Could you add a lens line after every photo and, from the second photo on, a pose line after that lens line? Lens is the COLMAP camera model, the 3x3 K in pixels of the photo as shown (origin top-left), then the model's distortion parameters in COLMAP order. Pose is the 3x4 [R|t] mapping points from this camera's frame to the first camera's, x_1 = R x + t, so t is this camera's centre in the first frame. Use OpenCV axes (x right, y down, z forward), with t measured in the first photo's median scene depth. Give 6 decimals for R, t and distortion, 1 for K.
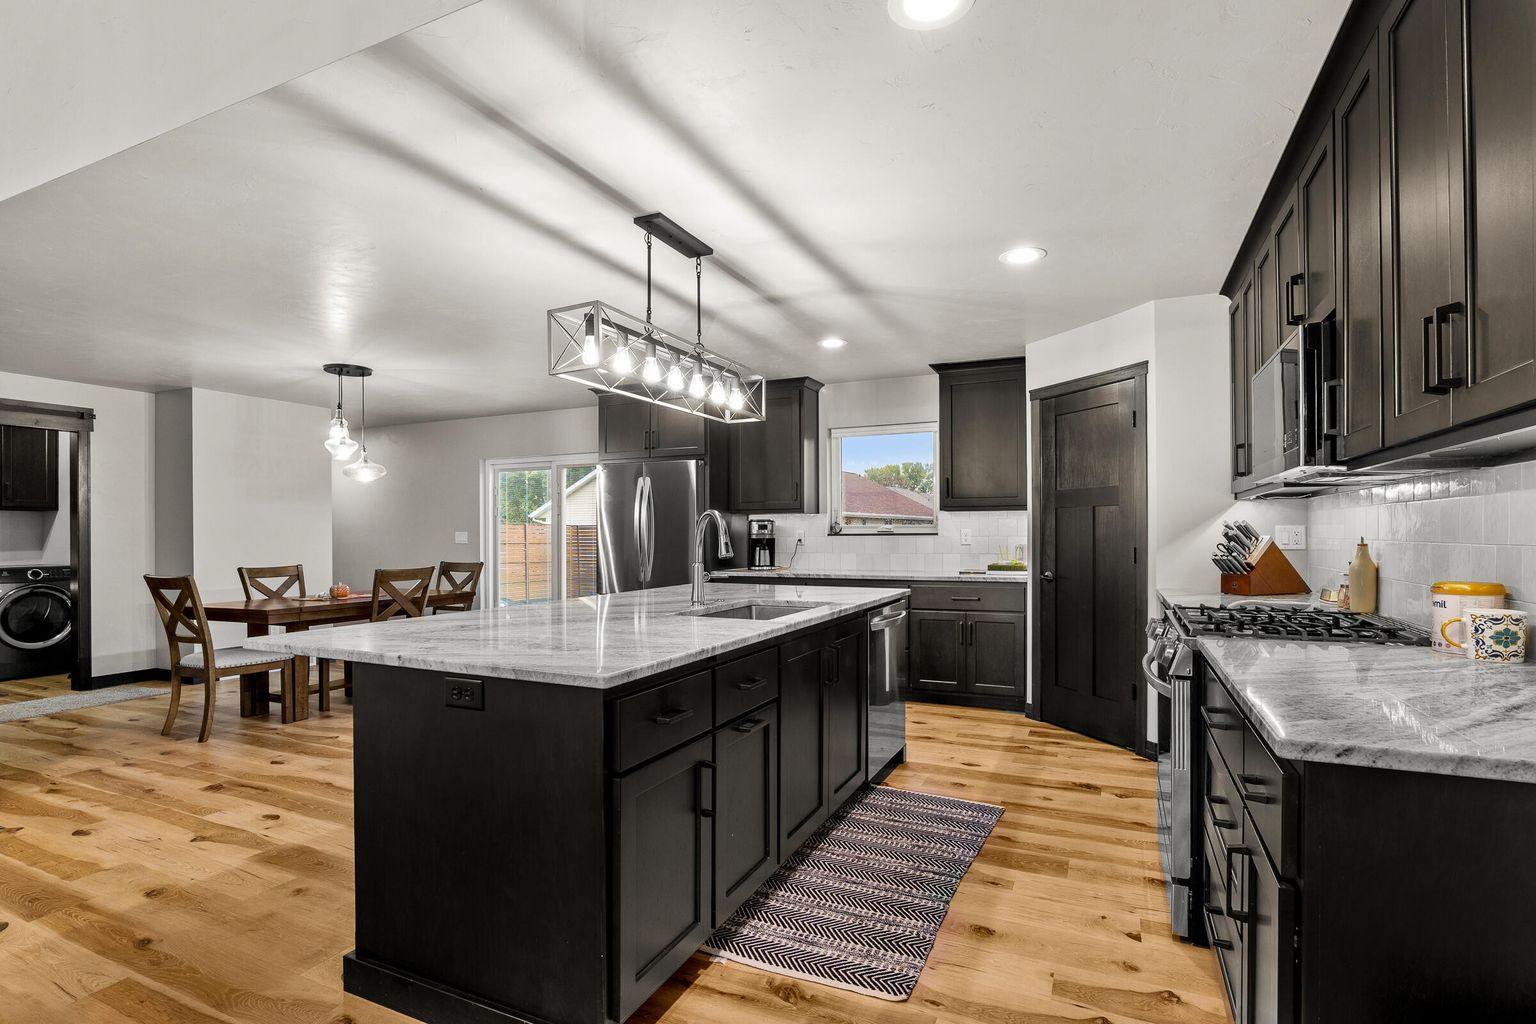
lens RADIAL K [[704.8, 0, 762.1], [0, 704.8, 544.5], [0, 0, 1]] dist [0.014890, -0.000227]
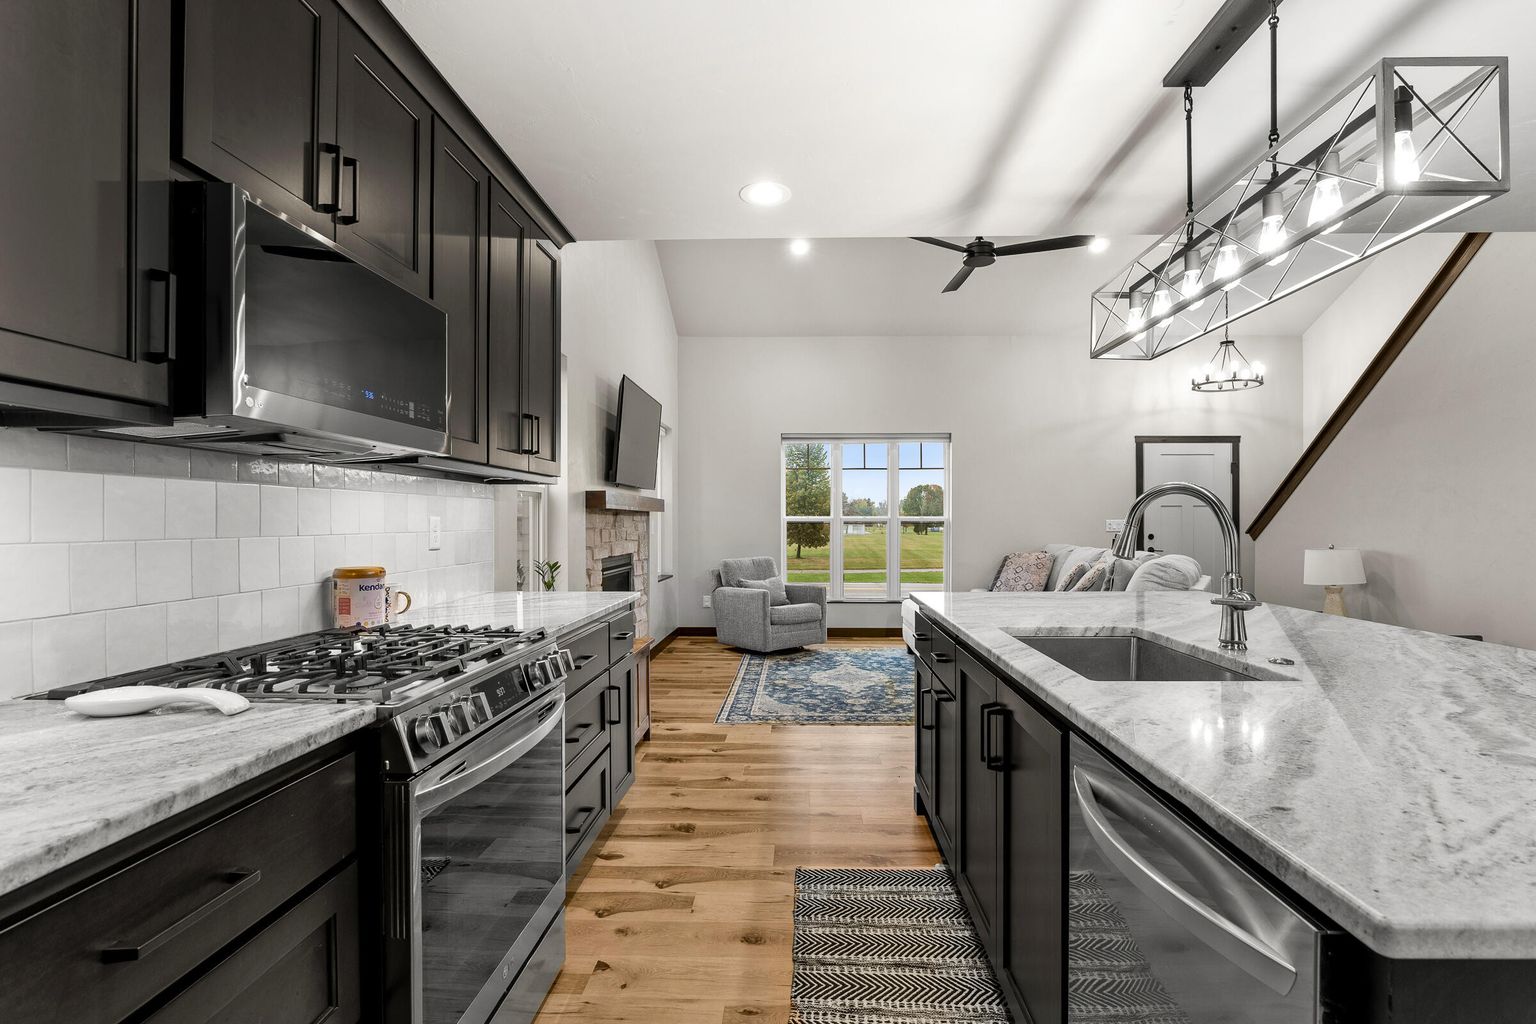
lens RADIAL K [[711.2, 0, 776.9], [0, 711.2, 518.8], [0, 0, 1]] dist [-0.025271, 0.005450]
pose [[-0.918283, 0.000717, -0.395923, 0.298248], [0.000615, 1.000000, 0.000384, -0.016146], [0.395923, 0.000109, -0.918284, 0.855654]]
